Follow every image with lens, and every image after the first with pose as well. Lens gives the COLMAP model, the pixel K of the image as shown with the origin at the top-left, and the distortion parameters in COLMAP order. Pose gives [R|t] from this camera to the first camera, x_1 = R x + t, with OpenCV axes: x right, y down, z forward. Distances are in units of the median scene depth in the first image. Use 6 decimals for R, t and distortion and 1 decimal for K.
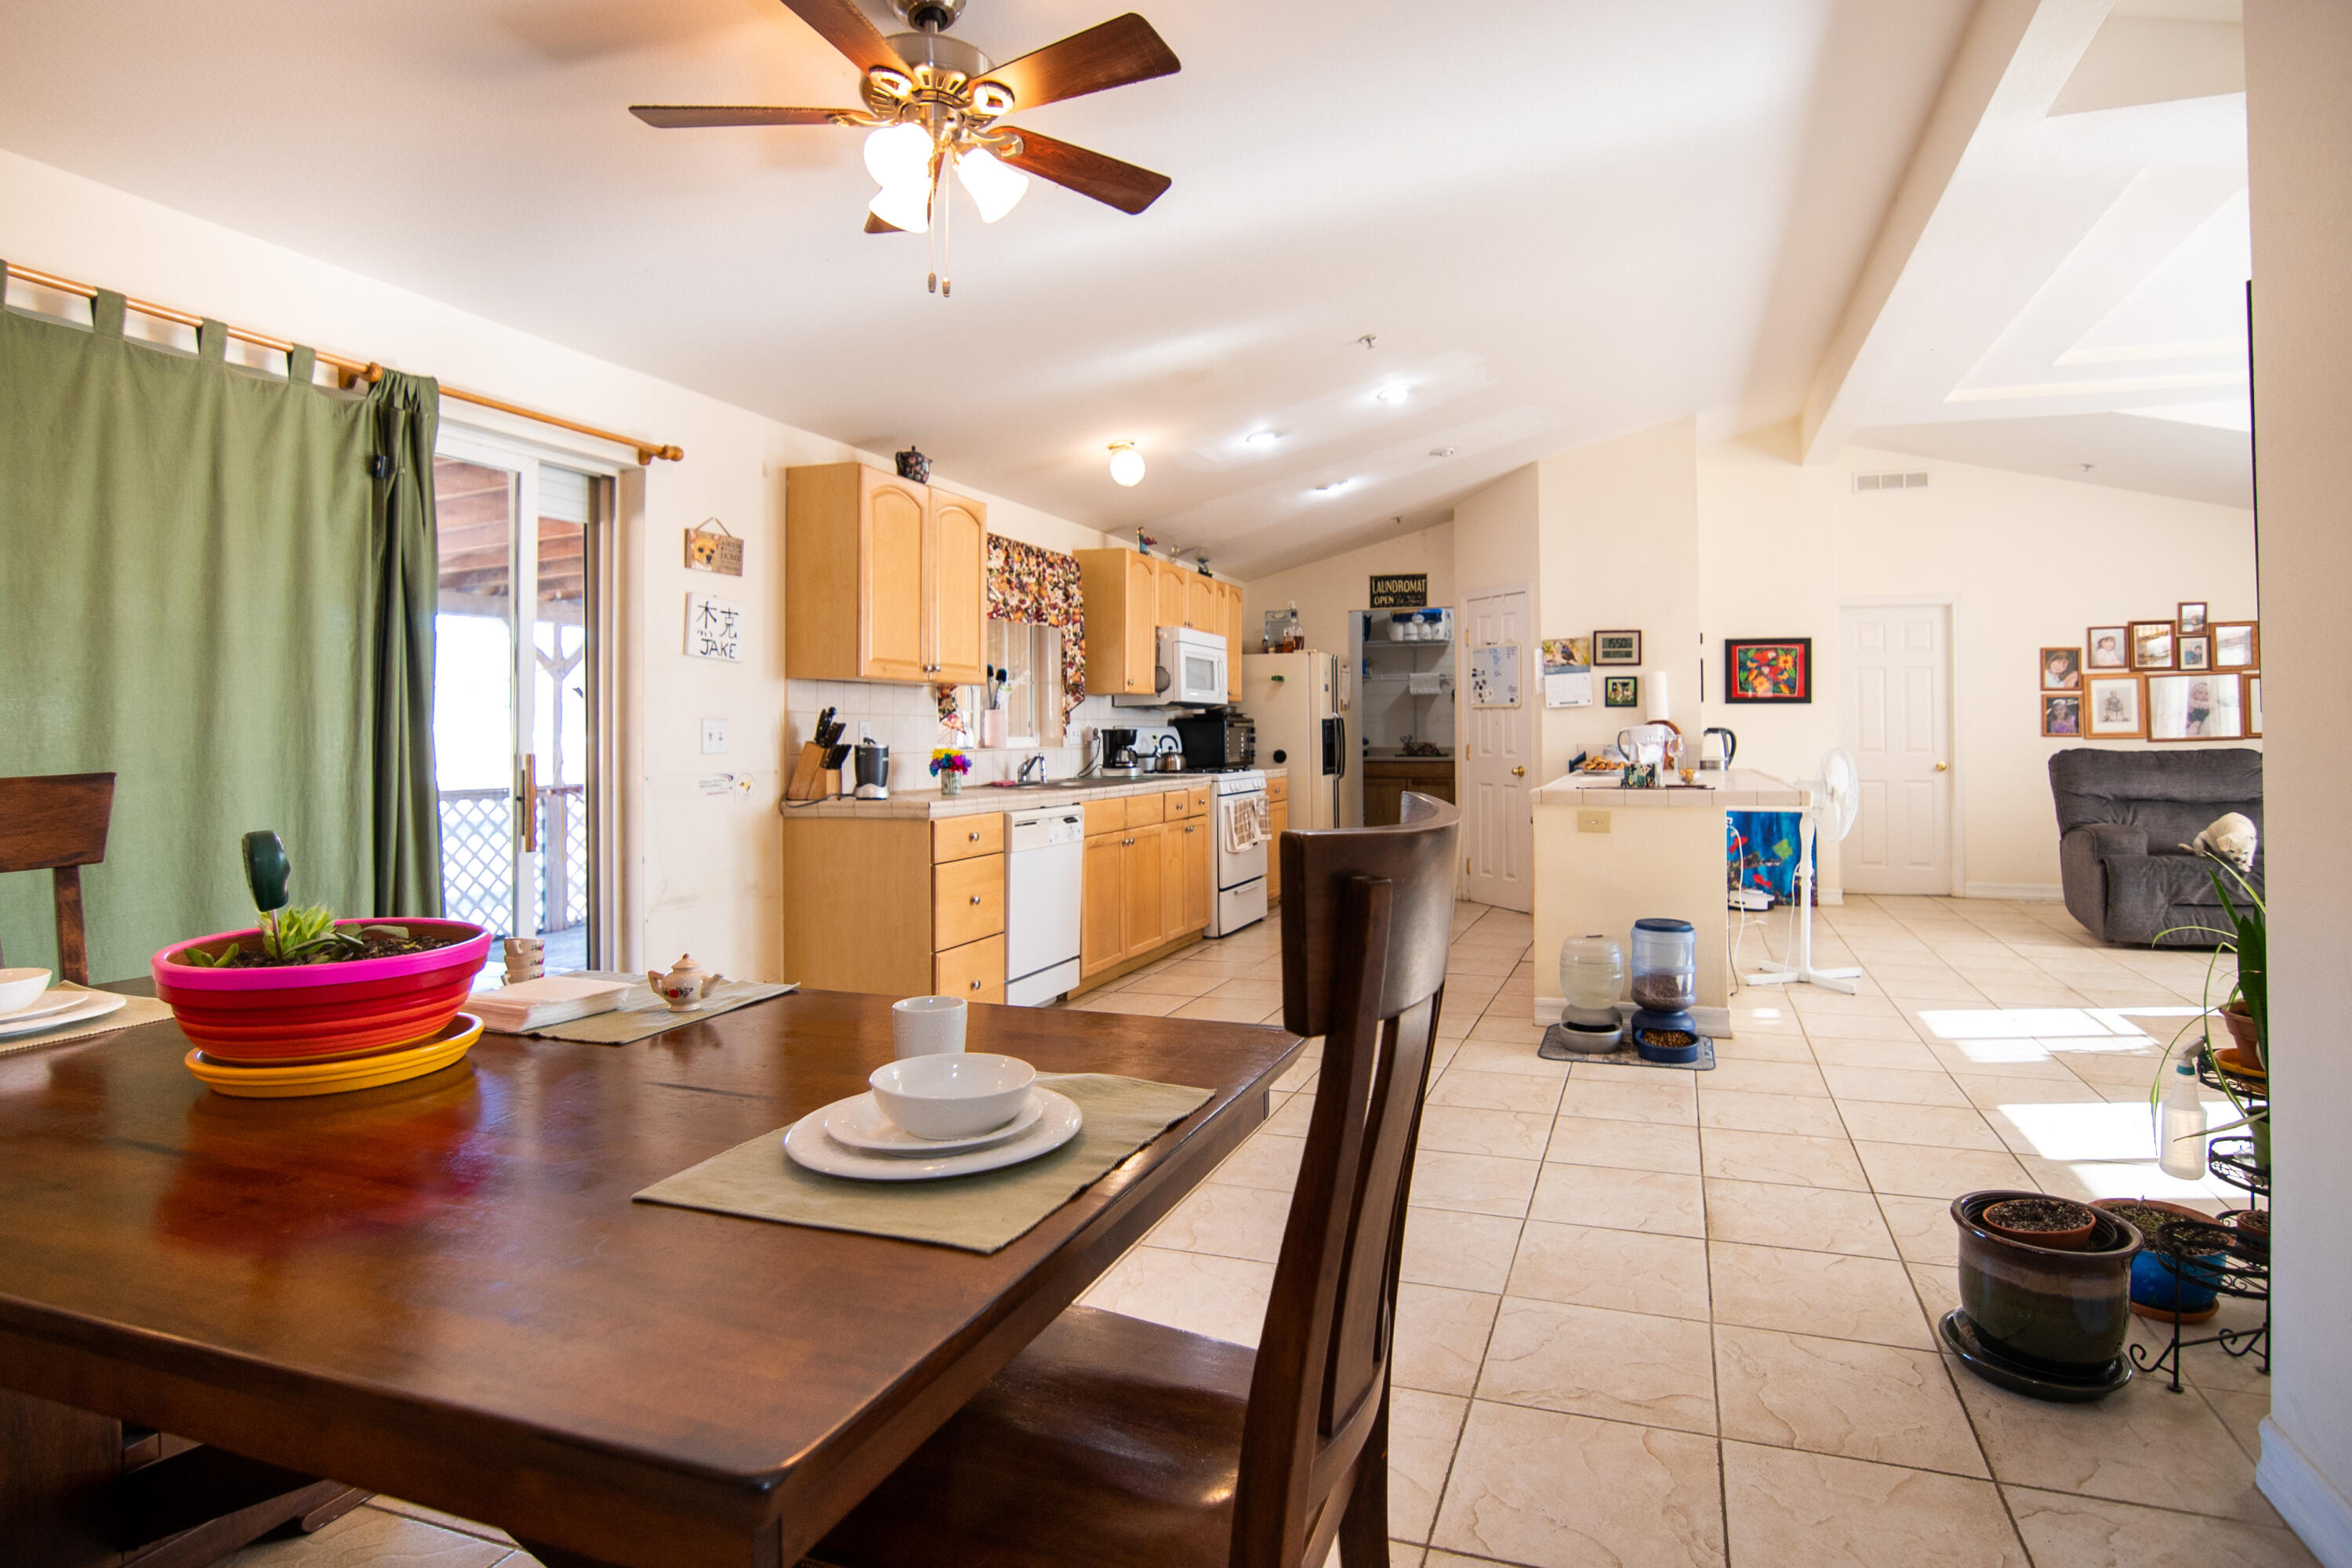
lens RADIAL K [[1177.8, 0, 1237.0], [0, 1177.8, 749.9], [0, 0, 1]] dist [-0.035167, 0.012729]
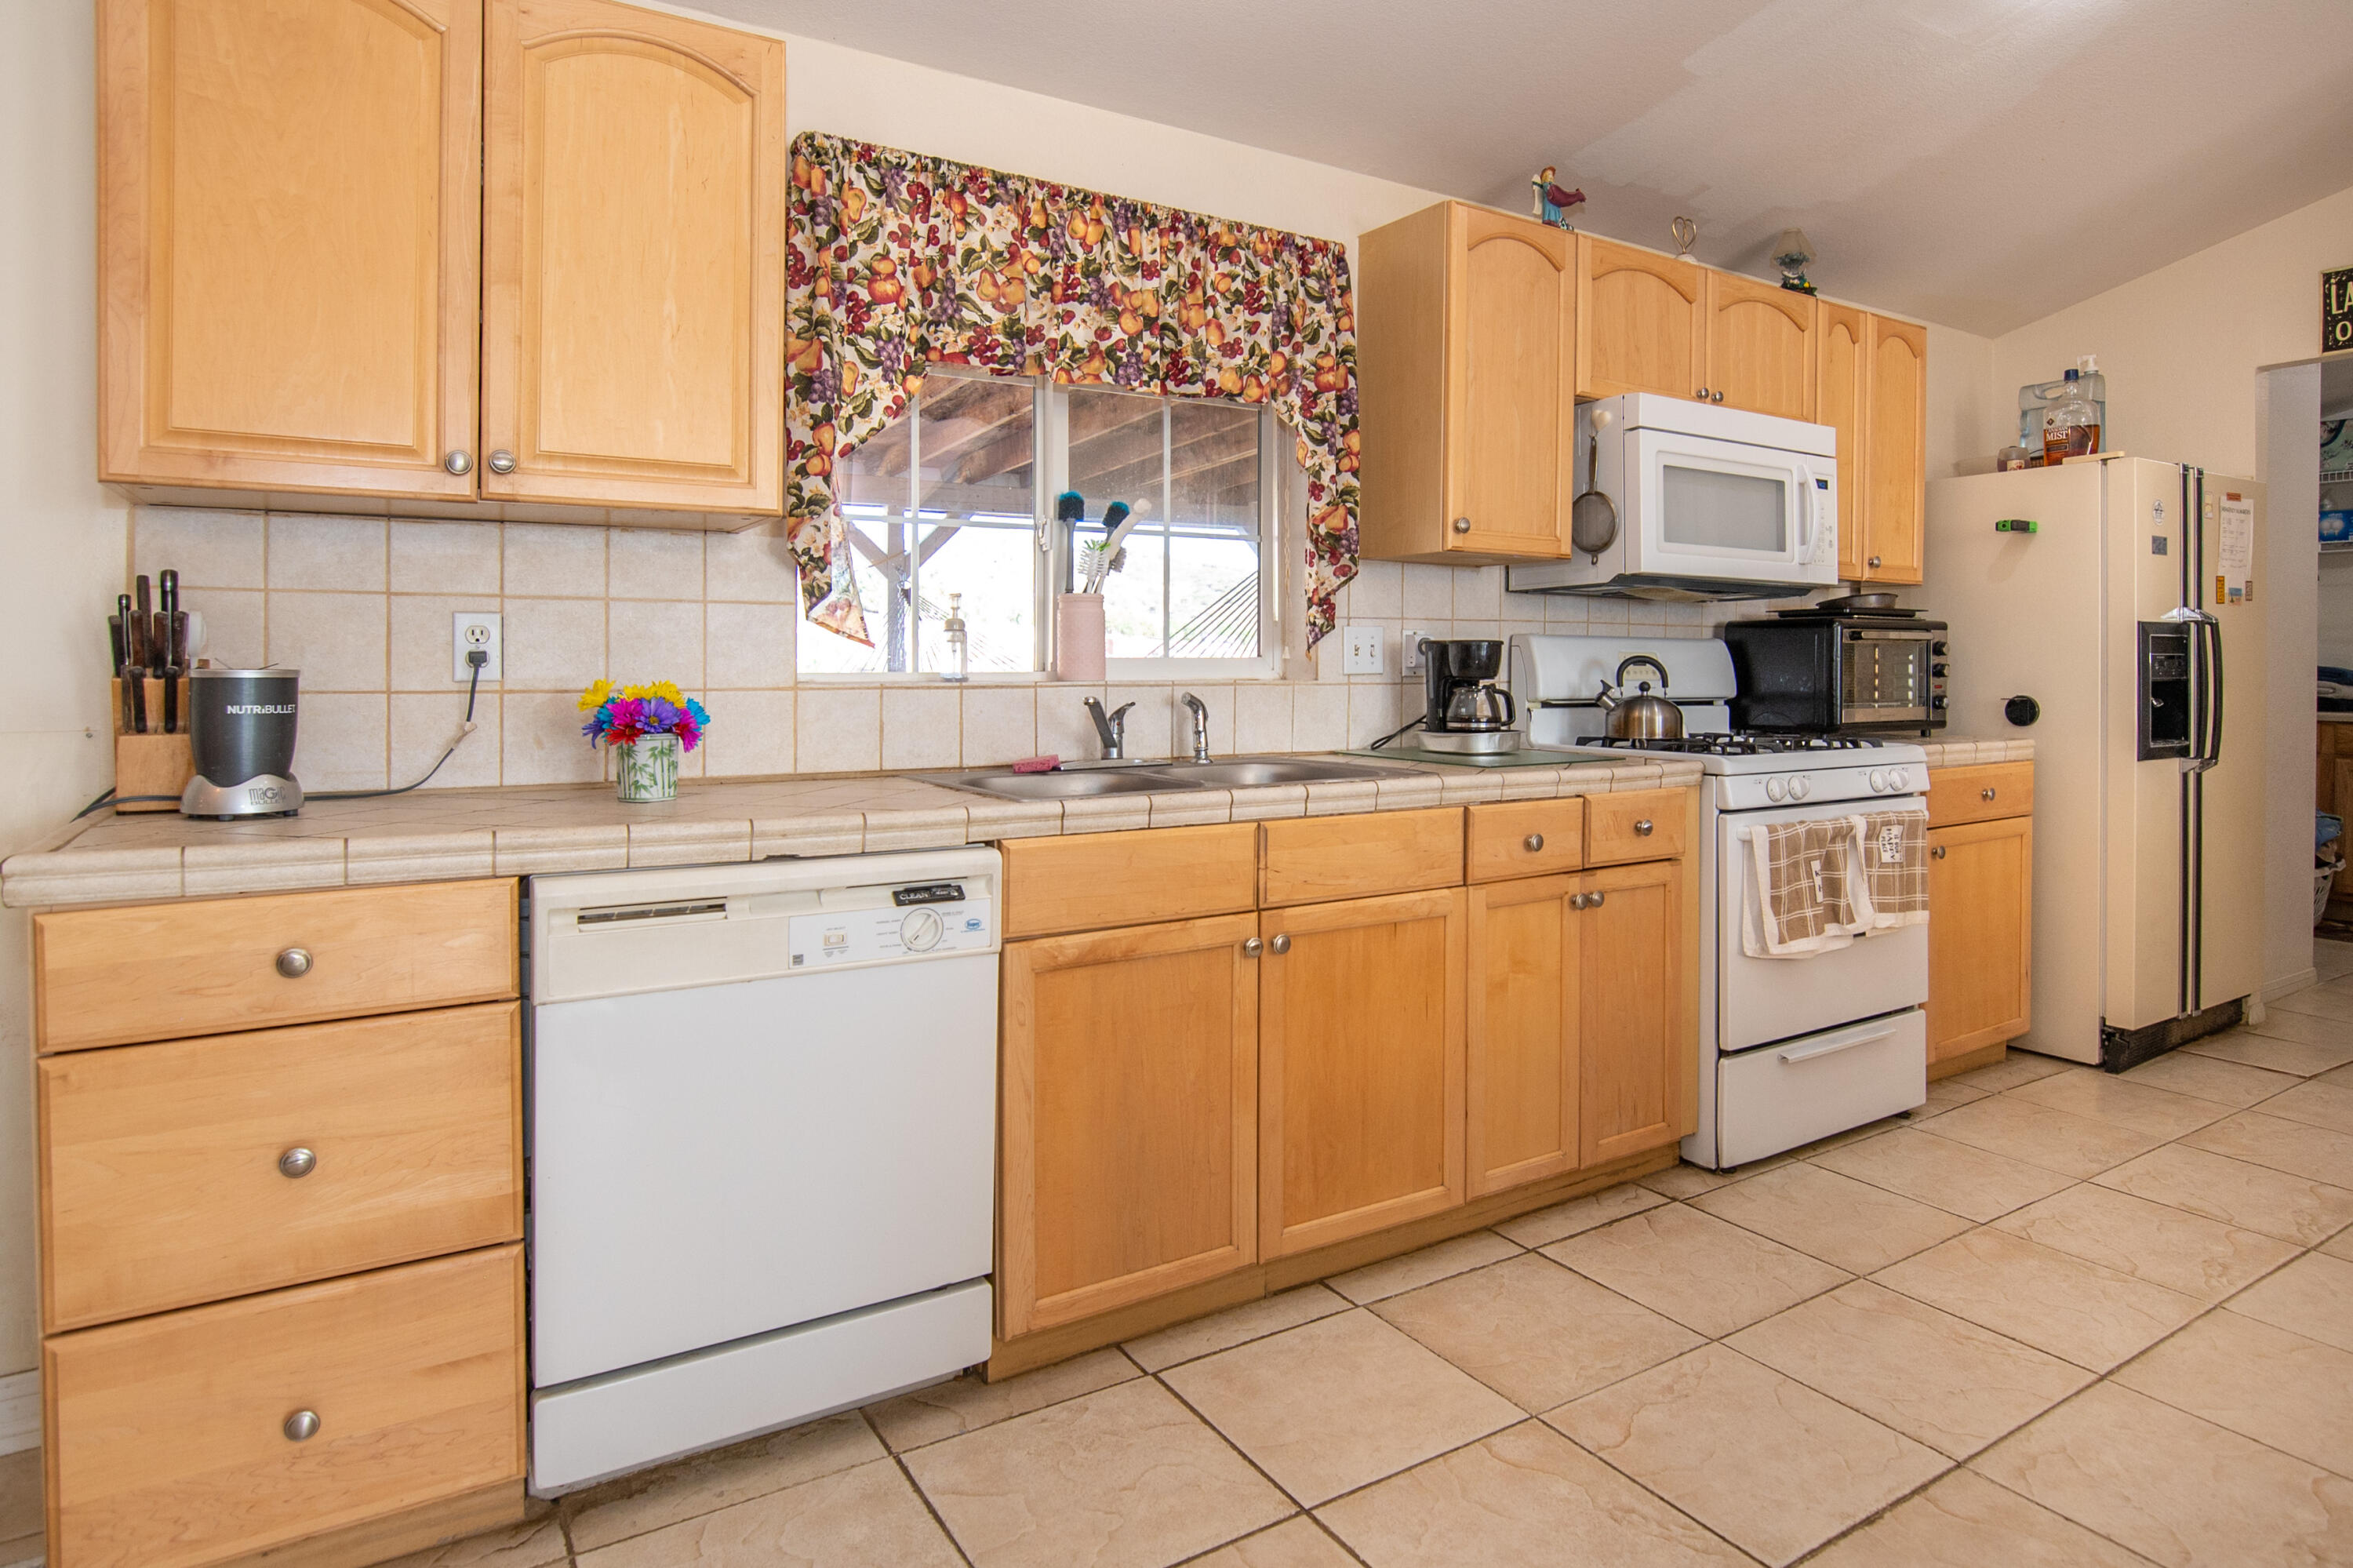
lens RADIAL K [[1323.3, 0, 1179.8], [0, 1323.3, 672.9], [0, 0, 1]] dist [-0.021916, -0.001847]
pose [[0.782034, 0.014861, -0.623059, 0.109485], [-0.016359, 0.999861, 0.003316, -0.005424], [0.623022, 0.007599, 0.782168, 0.521578]]
